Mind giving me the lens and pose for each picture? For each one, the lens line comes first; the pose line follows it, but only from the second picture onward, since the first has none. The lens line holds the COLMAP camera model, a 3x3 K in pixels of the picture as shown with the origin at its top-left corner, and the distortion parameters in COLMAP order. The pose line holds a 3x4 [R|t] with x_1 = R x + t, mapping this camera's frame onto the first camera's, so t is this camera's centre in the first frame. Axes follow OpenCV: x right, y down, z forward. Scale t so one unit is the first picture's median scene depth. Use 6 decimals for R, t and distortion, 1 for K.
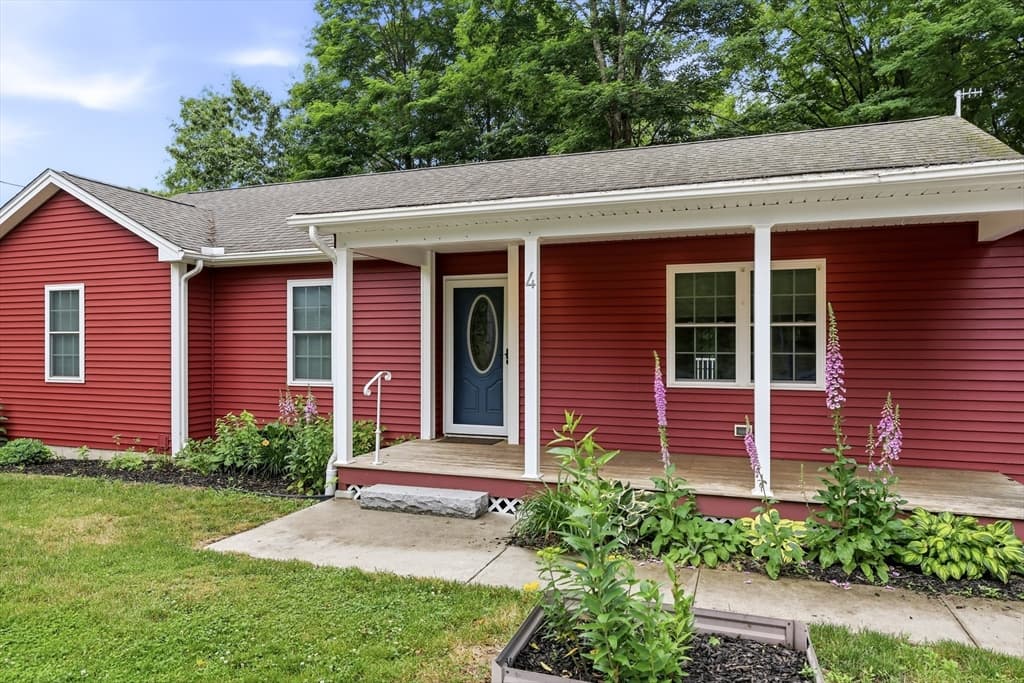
lens RADIAL K [[645.0, 0, 507.5], [0, 645.0, 345.4], [0, 0, 1]] dist [0.002521, 0.000961]
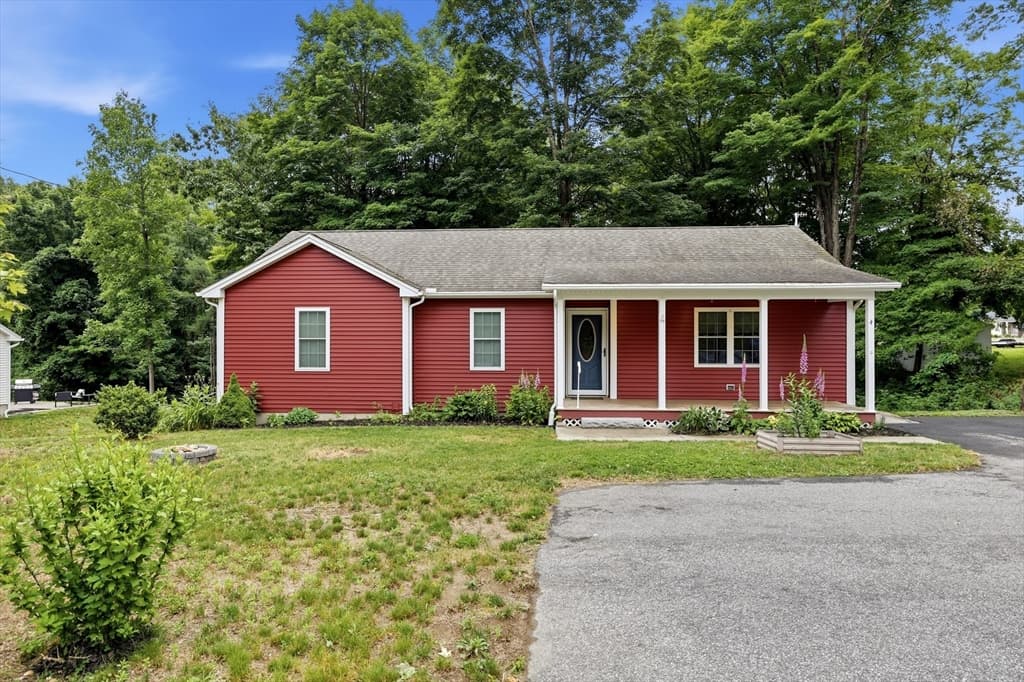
lens RADIAL K [[581.6, 0, 514.2], [0, 581.6, 335.7], [0, 0, 1]] dist [0.015522, 0.003122]
pose [[0.961895, -0.001391, 0.273415, -0.696345], [0.000566, 0.999995, 0.003096, -0.035798], [-0.273418, -0.002823, 0.961891, -0.534811]]
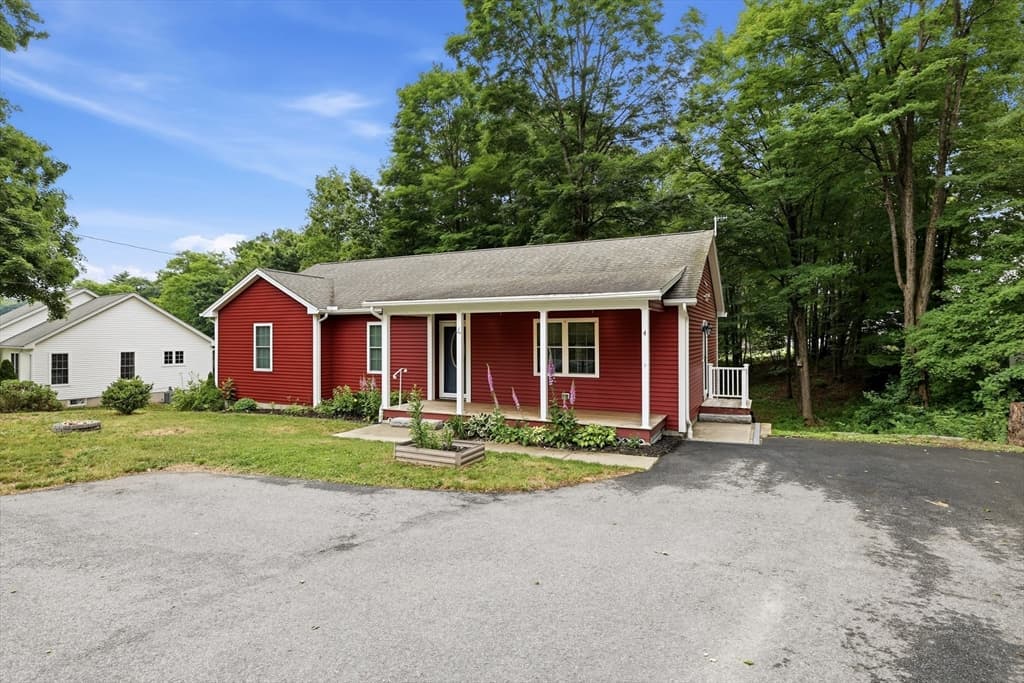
lens RADIAL K [[518.2, 0, 513.6], [0, 518.2, 341.4], [0, 0, 1]] dist [-0.001337, -0.000154]
pose [[0.994318, -0.001224, -0.106443, 0.313170], [0.001634, 0.999992, 0.003761, -0.048251], [0.106438, -0.003914, 0.994312, -0.619915]]
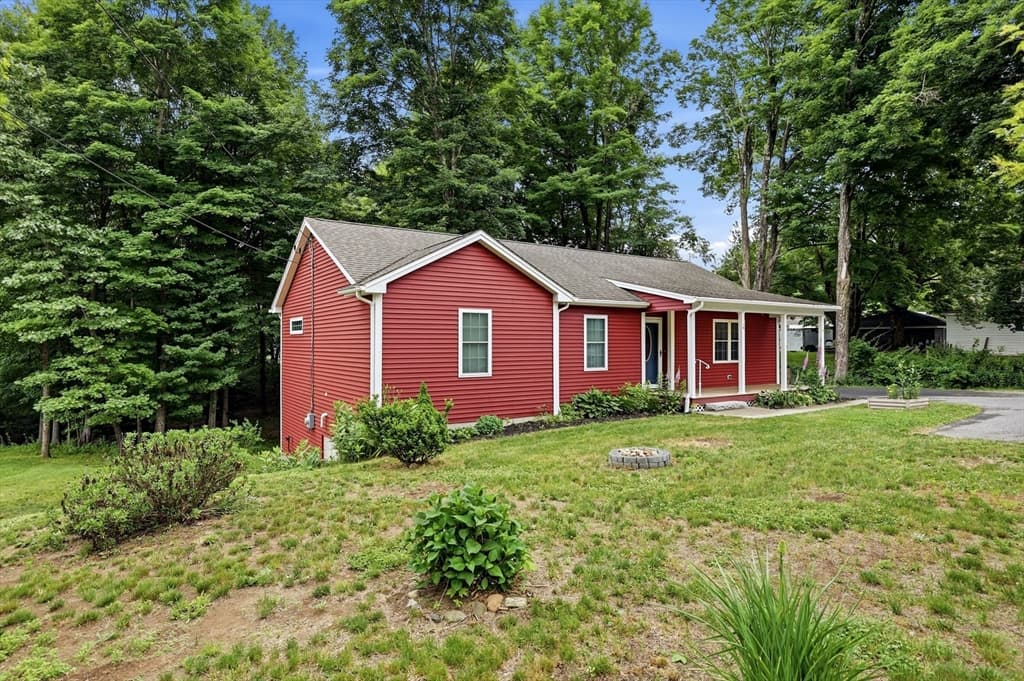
lens RADIAL K [[581.6, 0, 516.7], [0, 581.6, 340.1], [0, 0, 1]] dist [0.015522, 0.003122]
pose [[0.586844, 0.002482, 0.809696, -1.938467], [0.002998, 0.999982, -0.005238, -0.020423], [-0.809695, 0.005501, 0.586826, 0.192674]]
